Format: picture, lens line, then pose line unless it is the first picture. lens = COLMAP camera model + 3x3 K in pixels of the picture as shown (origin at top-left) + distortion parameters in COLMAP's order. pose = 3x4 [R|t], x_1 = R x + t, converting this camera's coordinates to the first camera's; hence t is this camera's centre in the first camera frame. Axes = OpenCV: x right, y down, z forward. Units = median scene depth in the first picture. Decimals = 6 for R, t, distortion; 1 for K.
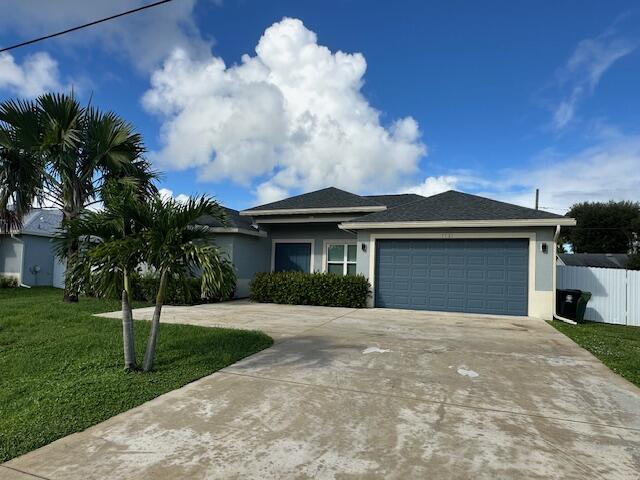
lens RADIAL K [[486.3, 0, 320.0], [0, 486.3, 240.0], [0, 0, 1]] dist [-0.135633, 0.160139]
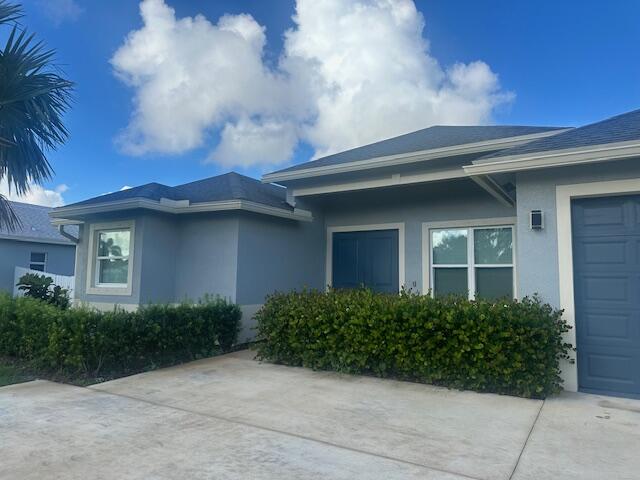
lens RADIAL K [[486.3, 0, 320.0], [0, 486.3, 240.0], [0, 0, 1]] dist [-0.135633, 0.160139]
pose [[0.980295, -0.033441, -0.194688, -0.000179], [0.029759, 0.999319, -0.021808, 0.025614], [0.195285, 0.015585, 0.980623, 0.485989]]
